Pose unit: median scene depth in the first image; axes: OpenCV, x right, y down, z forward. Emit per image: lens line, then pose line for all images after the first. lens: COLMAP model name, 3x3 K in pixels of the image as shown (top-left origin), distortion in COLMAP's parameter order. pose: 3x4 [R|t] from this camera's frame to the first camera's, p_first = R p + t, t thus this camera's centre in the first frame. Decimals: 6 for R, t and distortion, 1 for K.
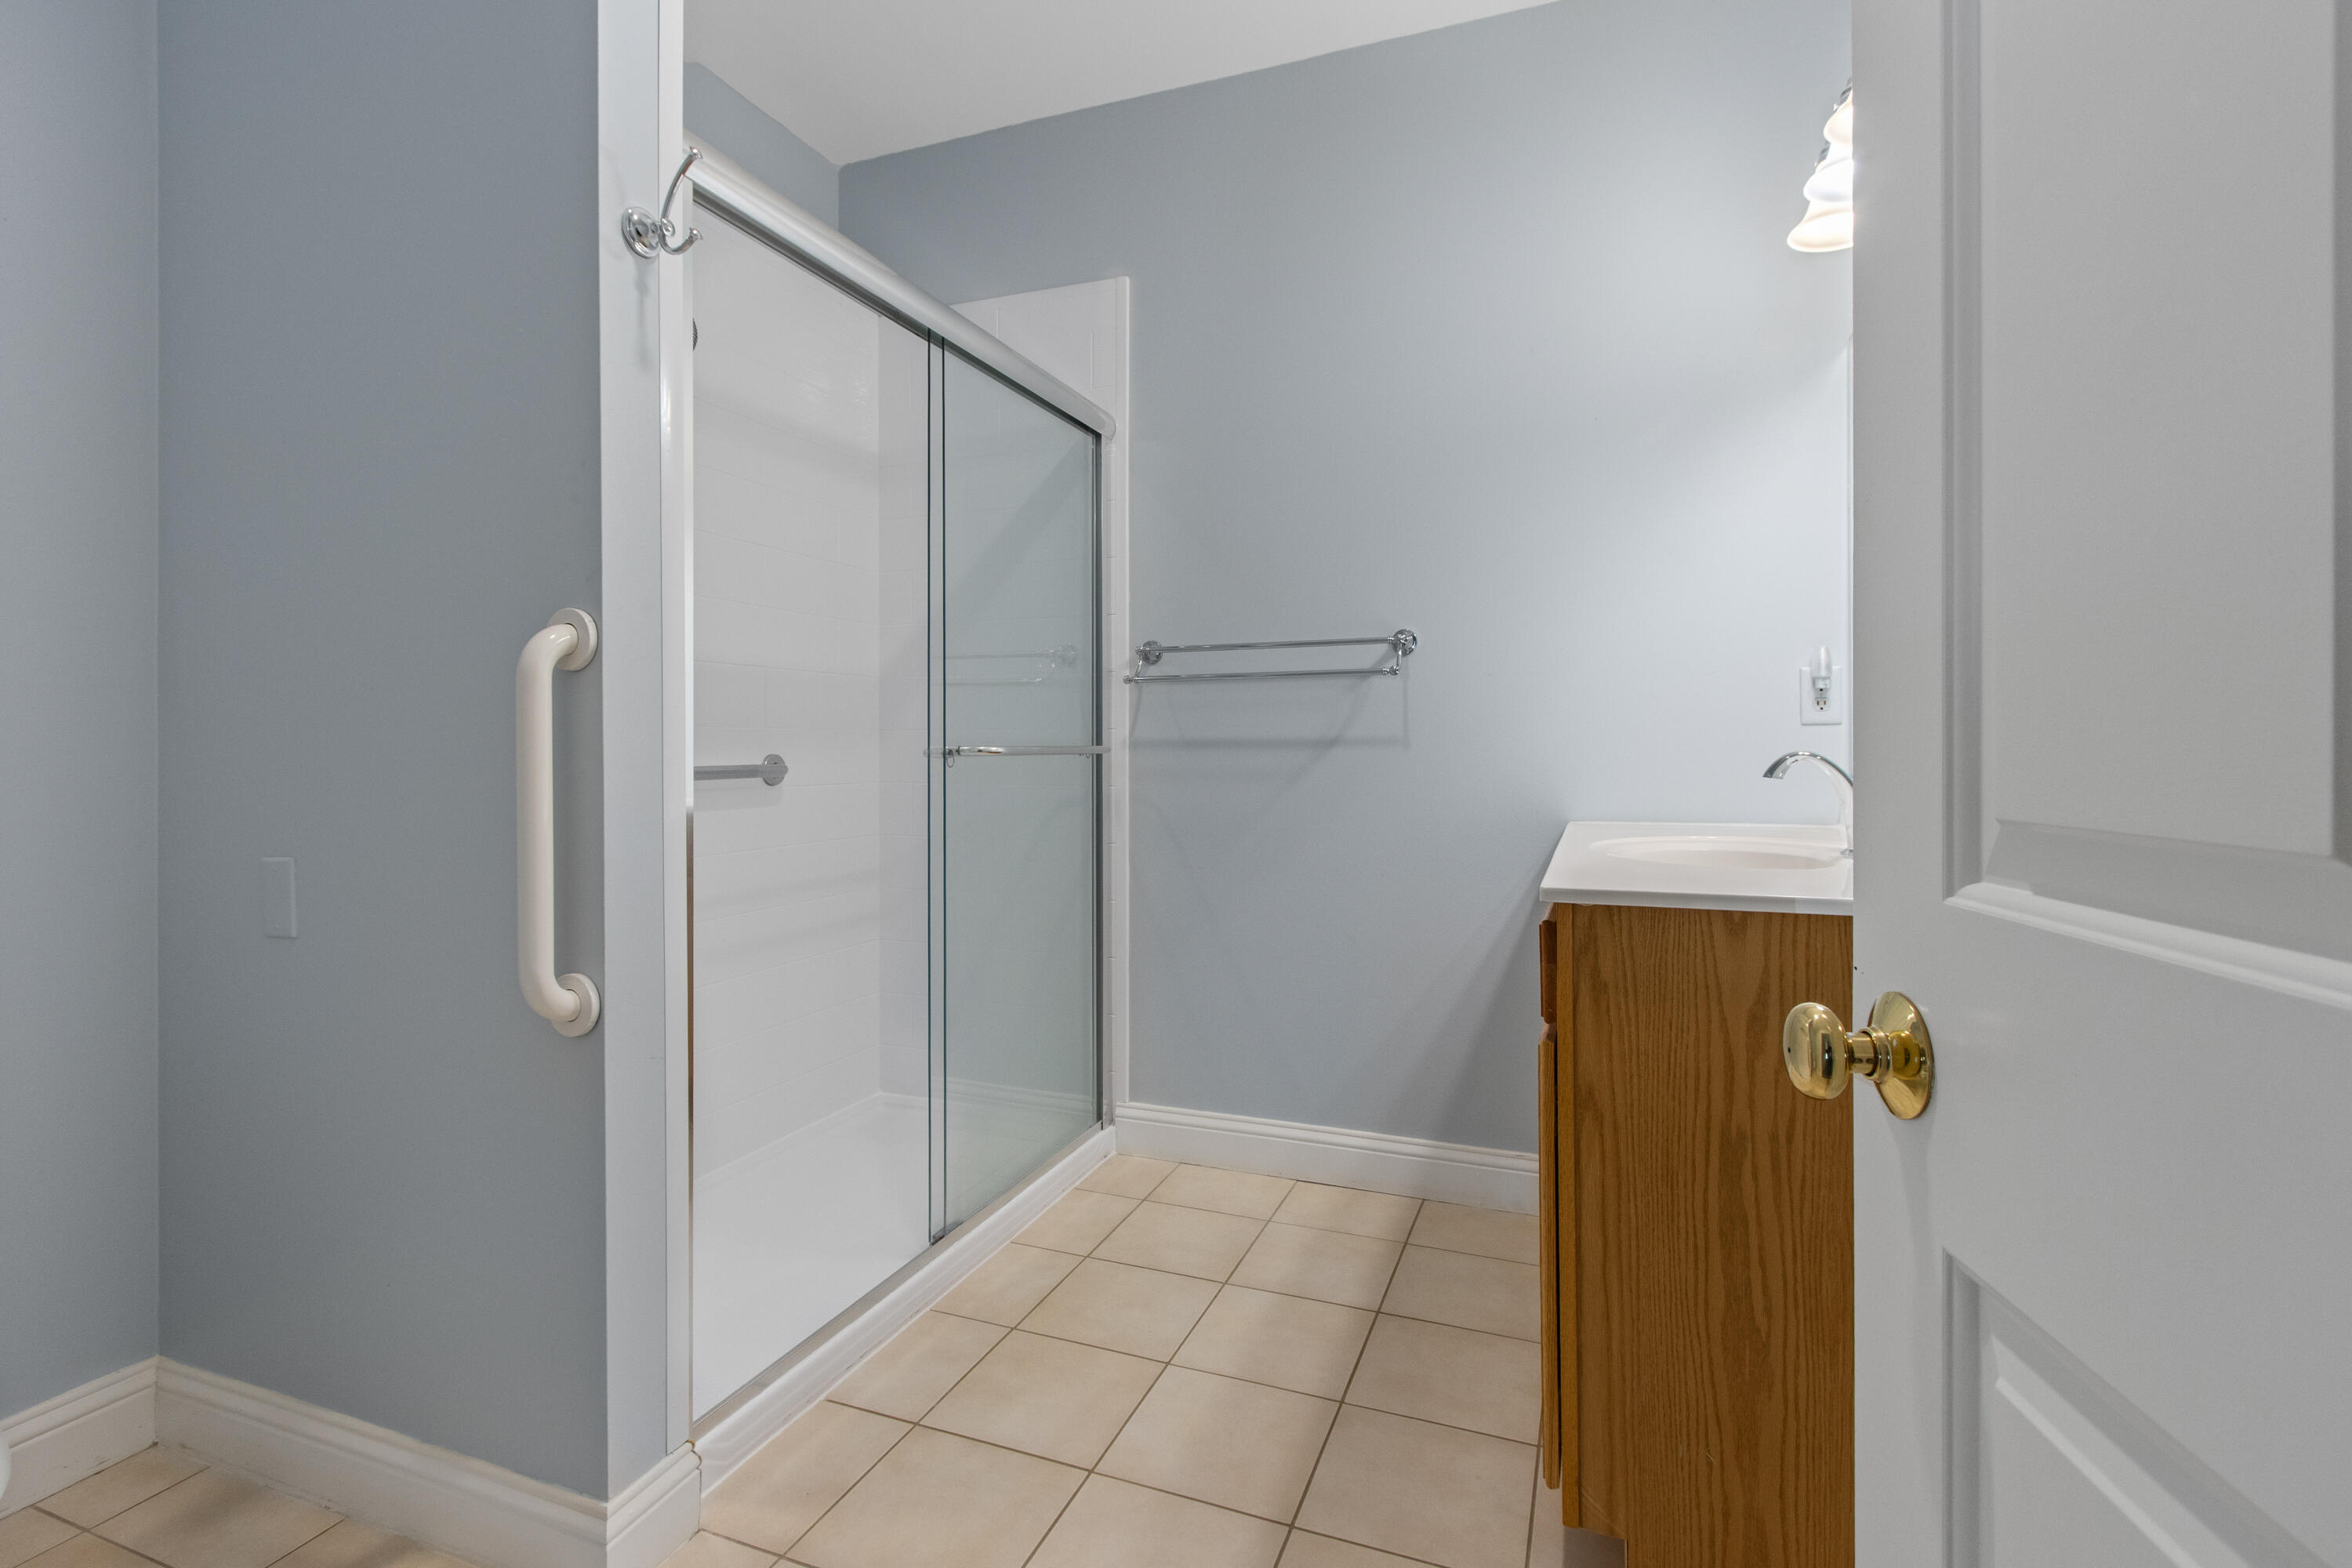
lens RADIAL K [[1096.7, 0, 1174.3], [0, 1096.7, 776.5], [0, 0, 1]] dist [0.004067, -0.000907]
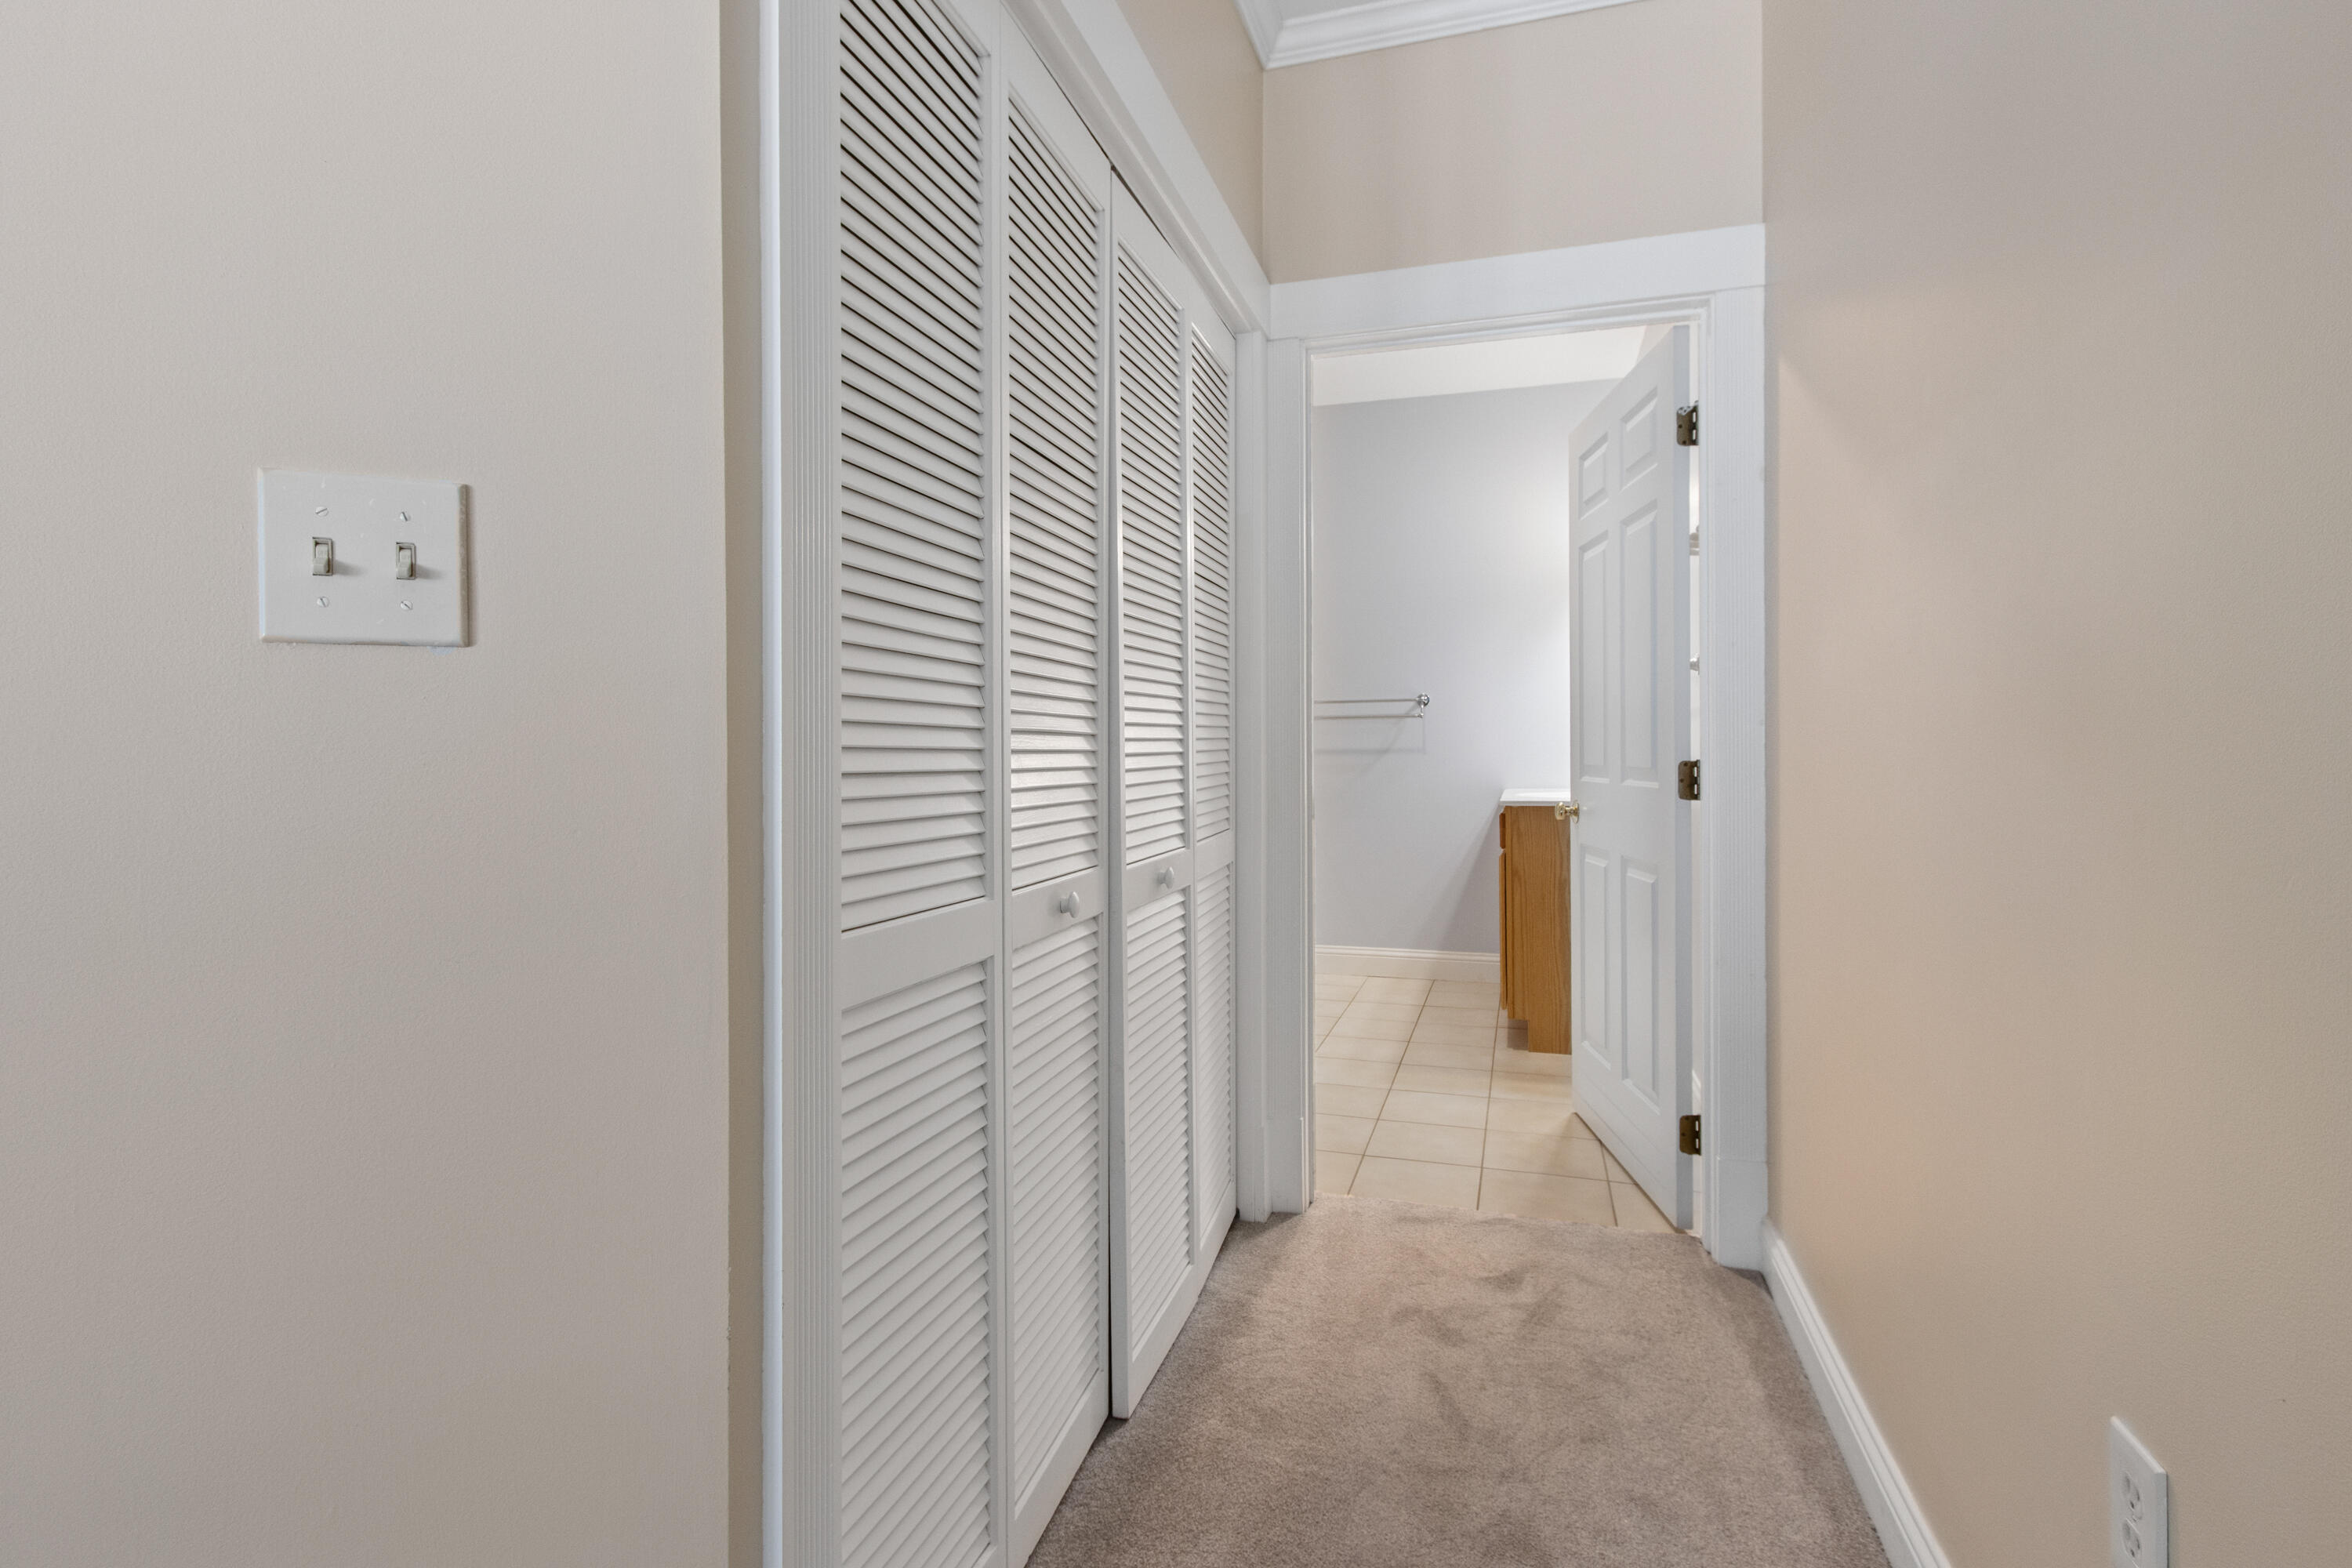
lens RADIAL K [[1096.7, 0, 1178.5], [0, 1096.7, 771.8], [0, 0, 1]] dist [0.004067, -0.000907]
pose [[0.997554, 0.000600, 0.069903, -0.389781], [0.000097, 0.999950, -0.009975, 0.026777], [-0.069906, 0.009957, 0.997504, -0.997643]]
